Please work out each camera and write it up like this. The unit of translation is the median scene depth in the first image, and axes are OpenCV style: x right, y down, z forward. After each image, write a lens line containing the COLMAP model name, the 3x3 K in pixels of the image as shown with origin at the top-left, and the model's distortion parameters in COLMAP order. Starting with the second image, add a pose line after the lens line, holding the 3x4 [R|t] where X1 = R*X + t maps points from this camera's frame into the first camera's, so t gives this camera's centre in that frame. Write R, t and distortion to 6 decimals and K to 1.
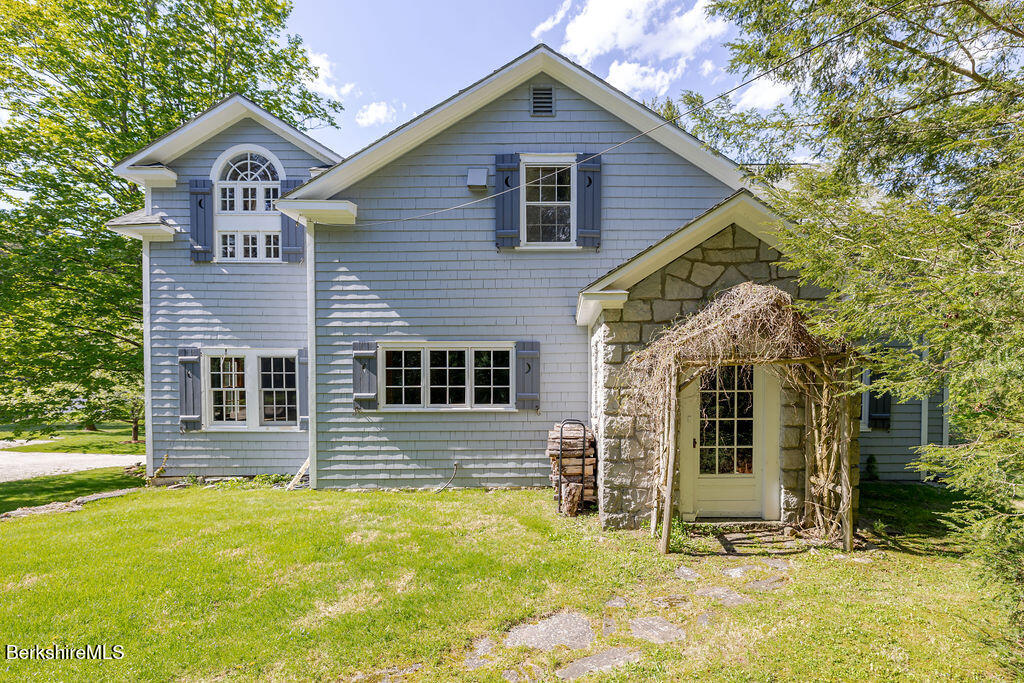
lens RADIAL K [[492.3, 0, 512.3], [0, 492.3, 402.6], [0, 0, 1]] dist [-0.000105, -0.000005]
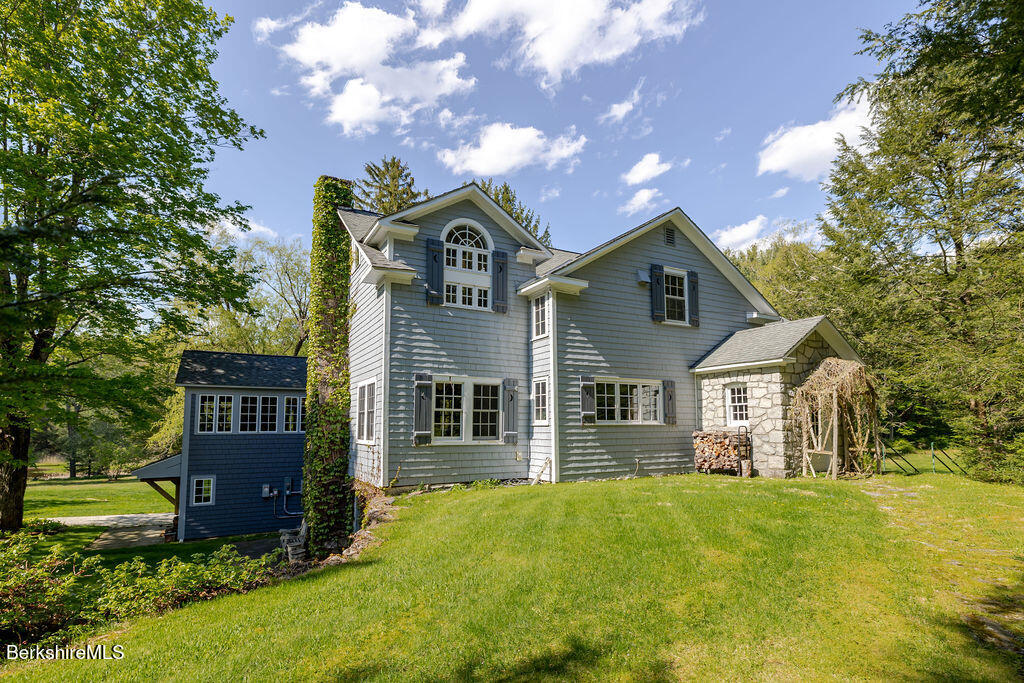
lens RADIAL K [[516.7, 0, 513.3], [0, 516.7, 390.3], [0, 0, 1]] dist [-0.003490, -0.000736]
pose [[0.879442, 0.032397, 0.474903, -1.181810], [0.021450, 0.993971, -0.107528, 0.073442], [-0.475523, 0.104752, 0.873444, -0.204495]]
